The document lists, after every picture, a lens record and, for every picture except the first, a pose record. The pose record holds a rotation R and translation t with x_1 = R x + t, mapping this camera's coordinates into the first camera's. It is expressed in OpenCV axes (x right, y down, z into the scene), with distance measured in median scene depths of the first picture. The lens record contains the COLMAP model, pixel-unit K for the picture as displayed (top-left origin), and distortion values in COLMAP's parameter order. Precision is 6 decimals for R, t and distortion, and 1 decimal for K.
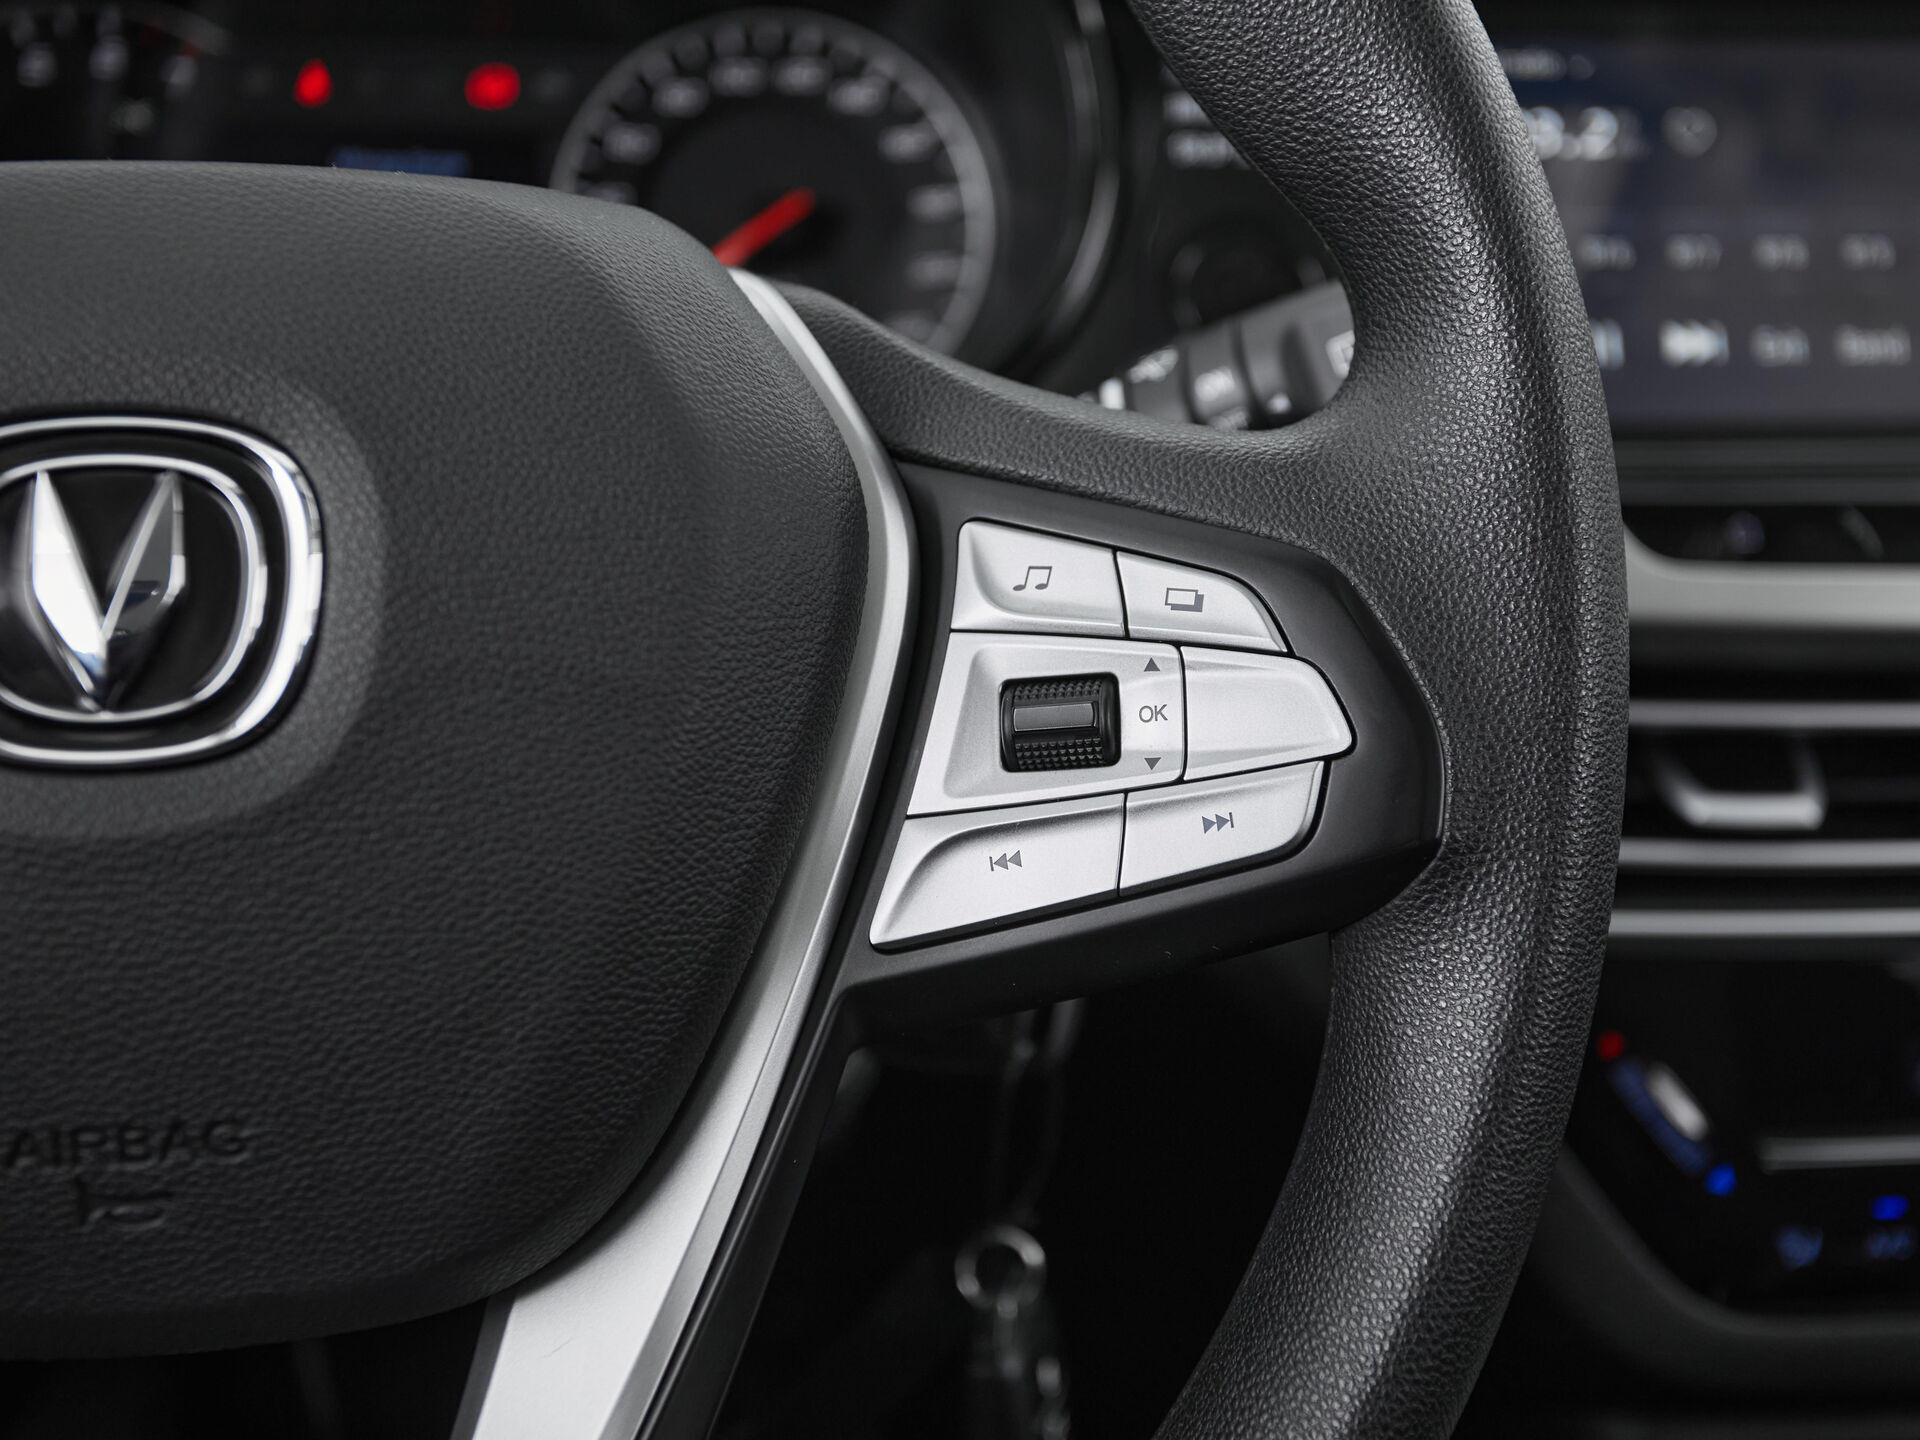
lens RADIAL K [[2194.3, 0, 960.0], [0, 2194.3, 720.0], [0, 0, 1]] dist [0.011150, 0.163257]
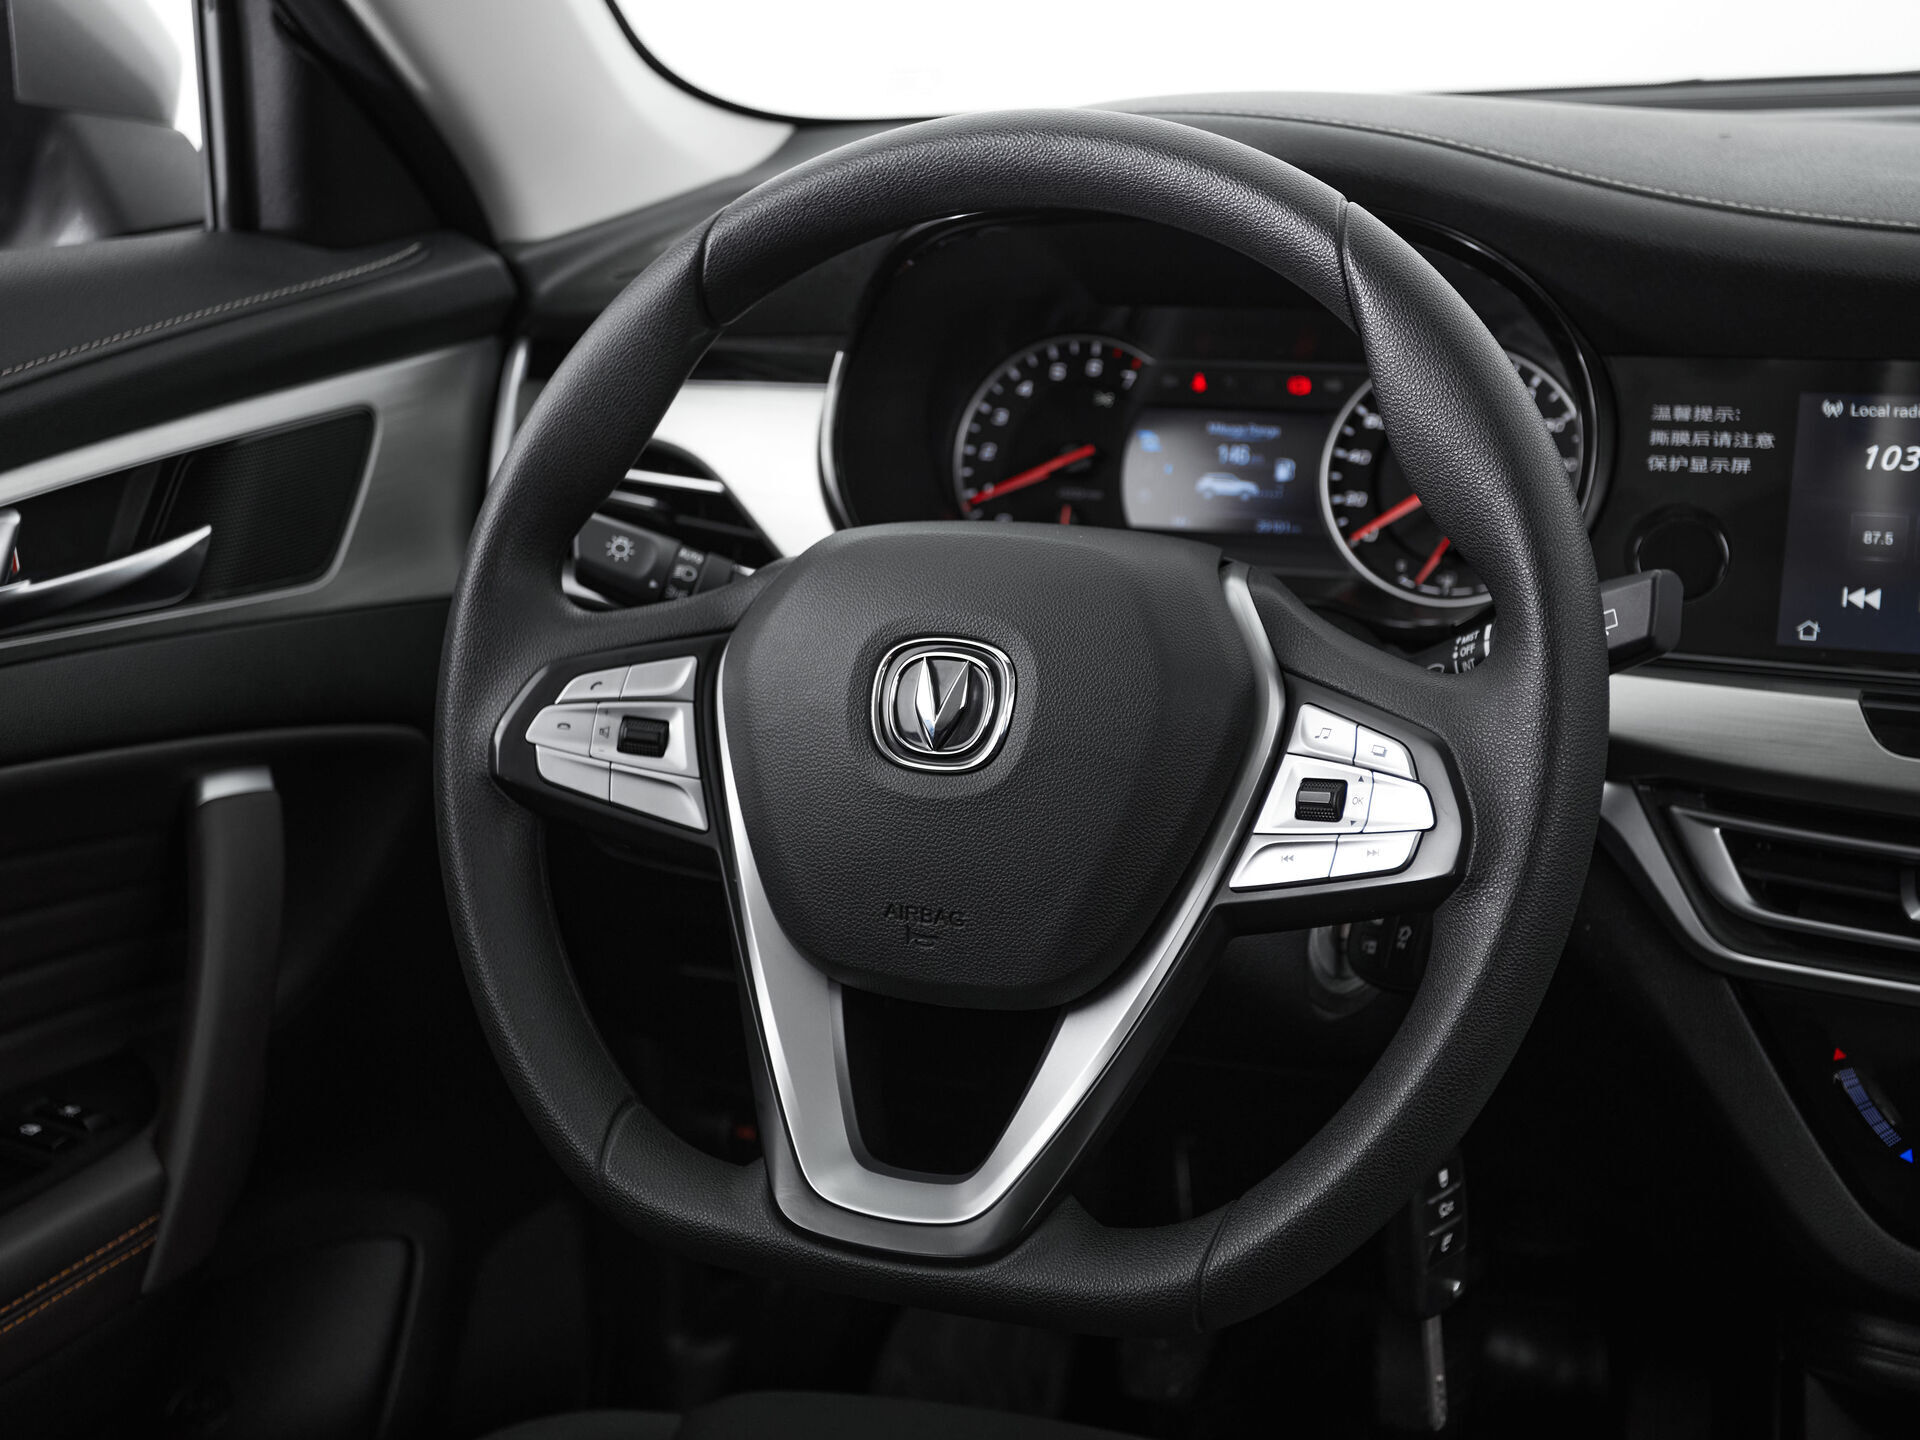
lens RADIAL K [[2153.2, 0, 950.8], [0, 2153.2, 788.6], [0, 0, 1]] dist [0.055407, 0.034250]
pose [[0.862668, 0.119440, -0.491466, 0.794723], [-0.109123, 0.992783, 0.049731, -0.077962], [0.493859, 0.010729, 0.869476, -1.078565]]
